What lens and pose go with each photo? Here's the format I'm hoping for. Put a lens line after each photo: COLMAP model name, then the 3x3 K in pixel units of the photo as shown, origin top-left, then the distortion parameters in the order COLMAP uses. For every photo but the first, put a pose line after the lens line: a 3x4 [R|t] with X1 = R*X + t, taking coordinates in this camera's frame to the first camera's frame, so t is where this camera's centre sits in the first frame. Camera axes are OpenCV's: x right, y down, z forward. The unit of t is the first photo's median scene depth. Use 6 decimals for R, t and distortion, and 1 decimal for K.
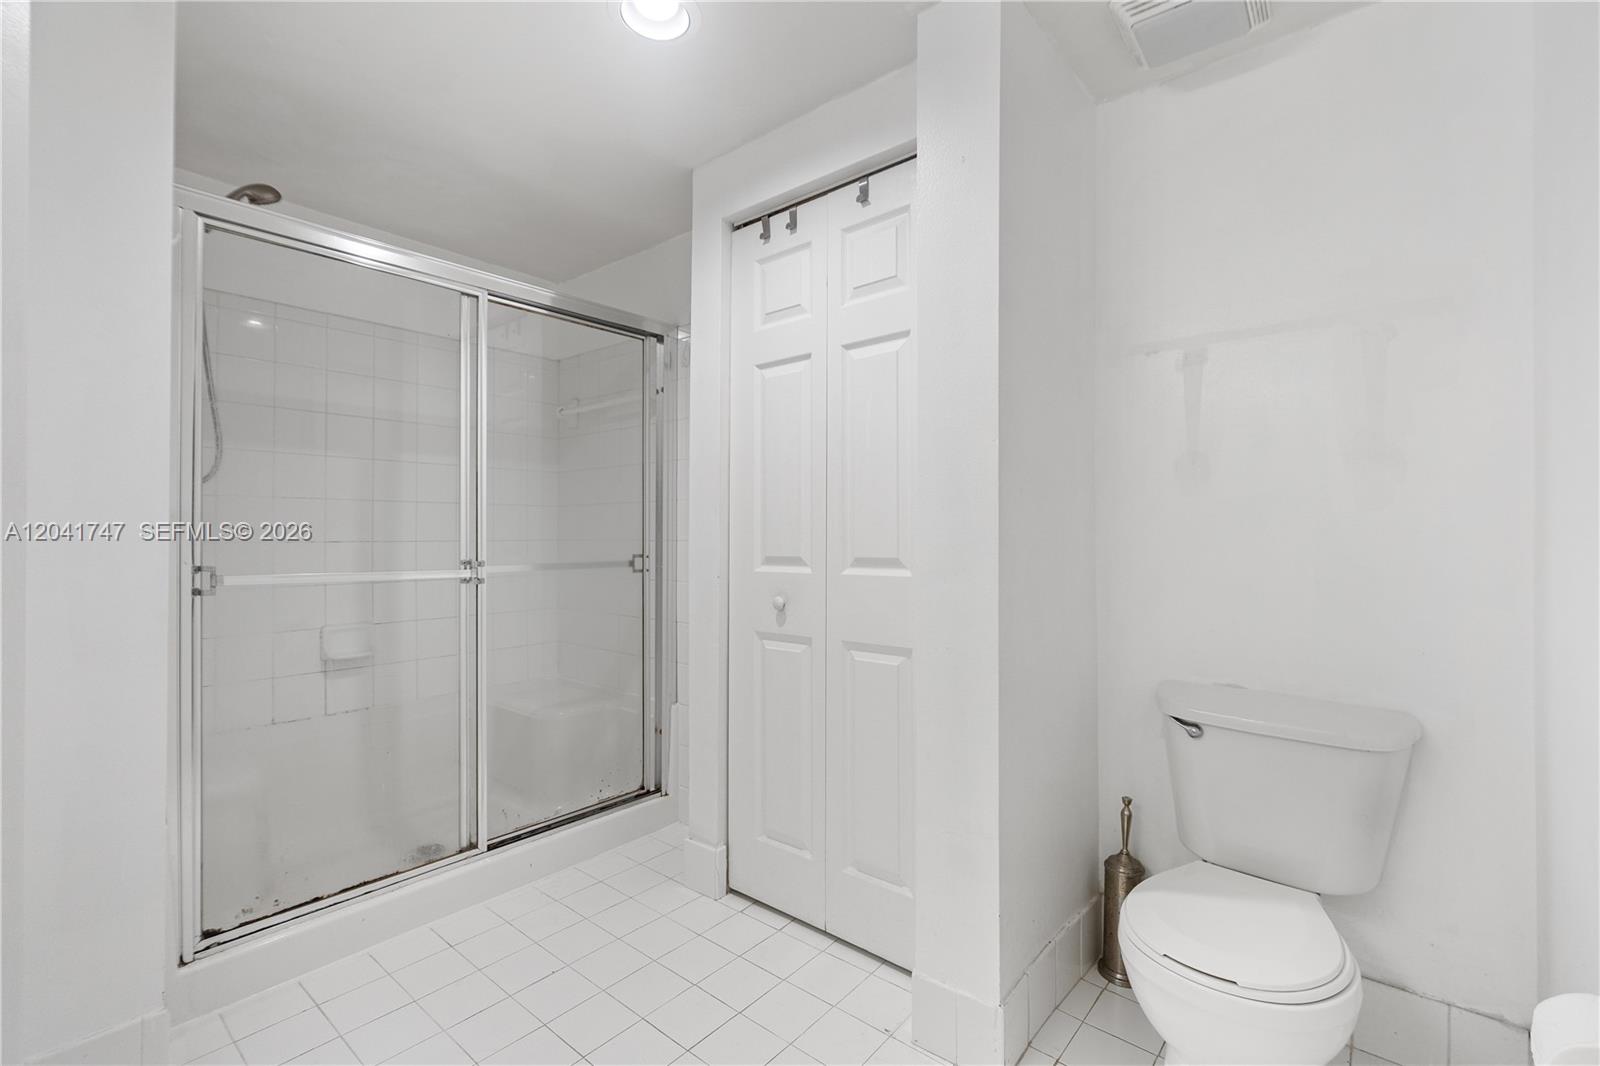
lens RADIAL K [[703.5, 0, 793.5], [0, 703.5, 534.6], [0, 0, 1]] dist [-0.003890, 0.000534]
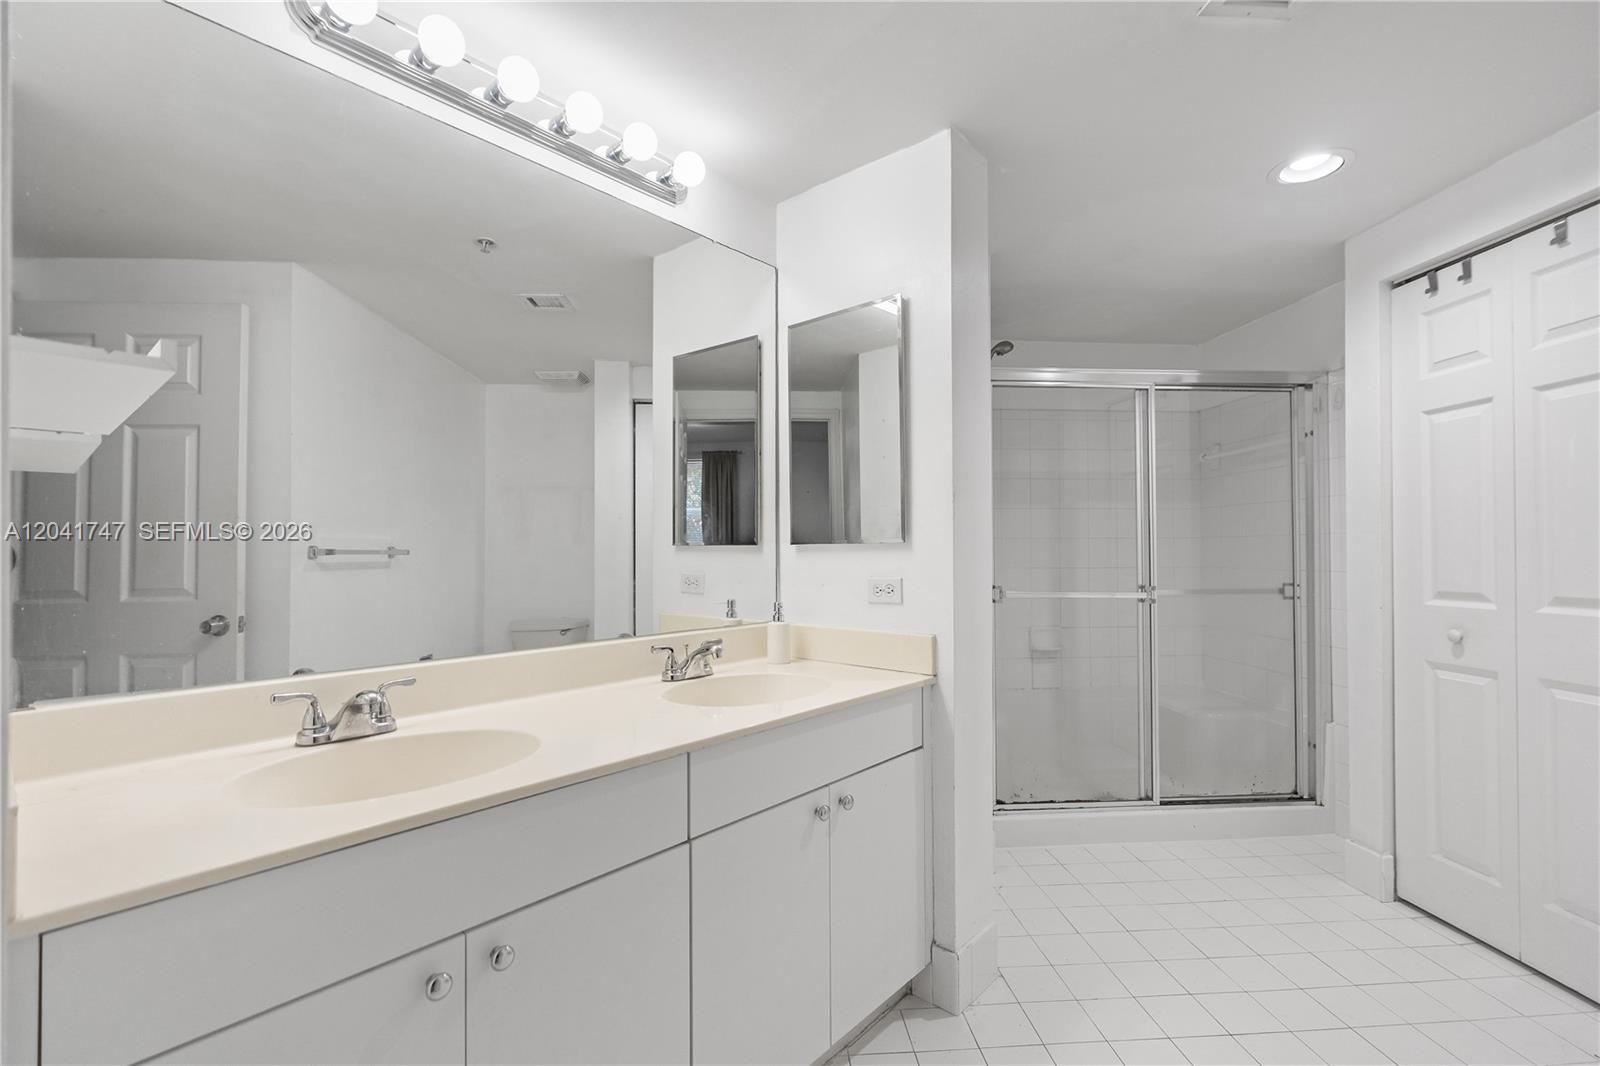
lens RADIAL K [[715.0, 0, 791.2], [0, 715.0, 539.4], [0, 0, 1]] dist [-0.004946, 0.000337]
pose [[0.701737, -0.012750, -0.712322, 0.041065], [0.003798, 0.999893, -0.014156, -0.034305], [0.712426, 0.007228, 0.701710, -0.436499]]
